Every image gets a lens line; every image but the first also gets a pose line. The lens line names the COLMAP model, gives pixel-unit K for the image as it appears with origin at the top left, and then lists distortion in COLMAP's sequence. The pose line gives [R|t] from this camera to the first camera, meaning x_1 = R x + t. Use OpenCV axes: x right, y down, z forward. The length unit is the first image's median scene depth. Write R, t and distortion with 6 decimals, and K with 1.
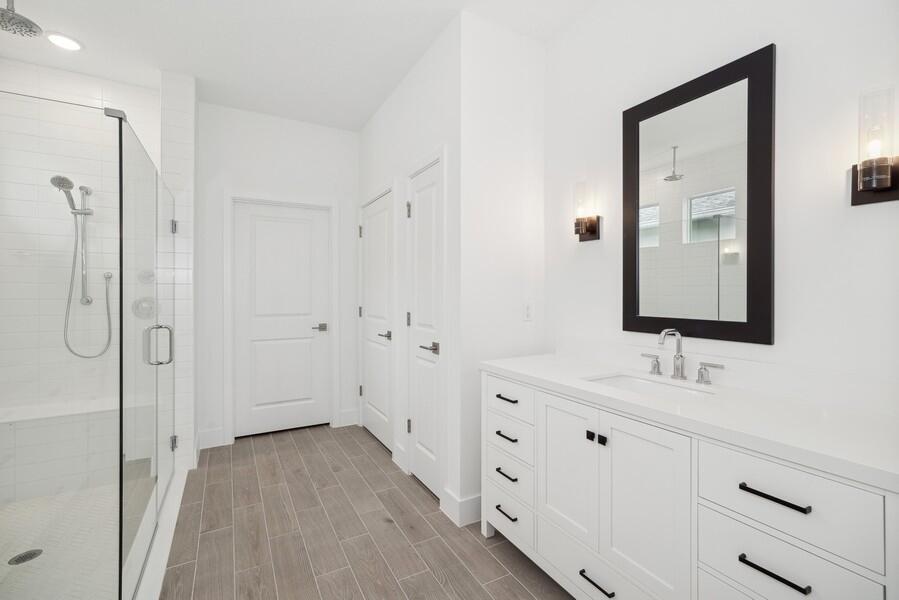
lens RADIAL K [[397.2, 0, 449.5], [0, 397.2, 300.0], [0, 0, 1]] dist [-0.021763, 0.009660]
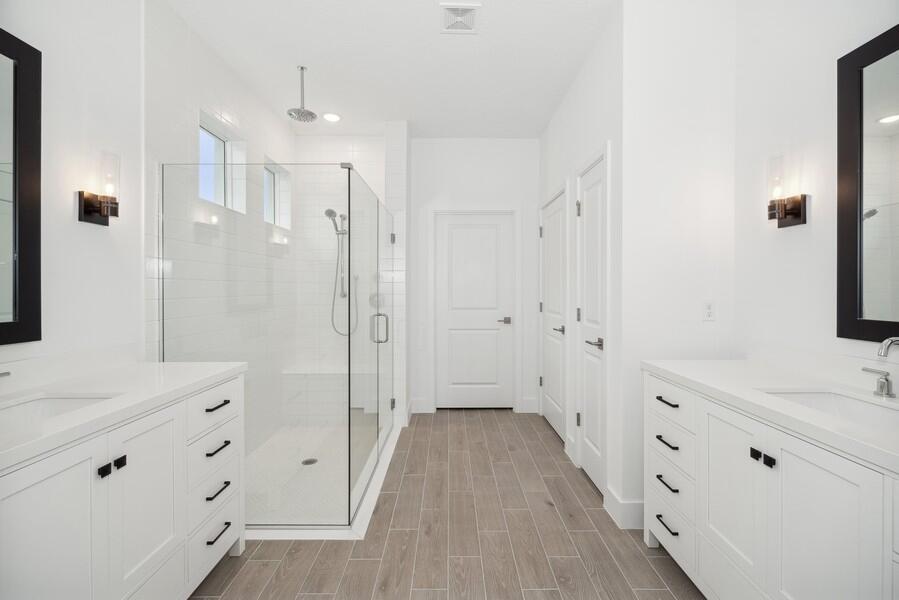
lens RADIAL K [[393.6, 0, 454.1], [0, 393.6, 297.9], [0, 0, 1]] dist [-0.012476, 0.000069]
pose [[0.871730, 0.010893, -0.489865, 0.132624], [-0.009212, 0.999941, 0.005843, 0.001694], [0.489899, -0.000581, 0.871779, -0.046165]]
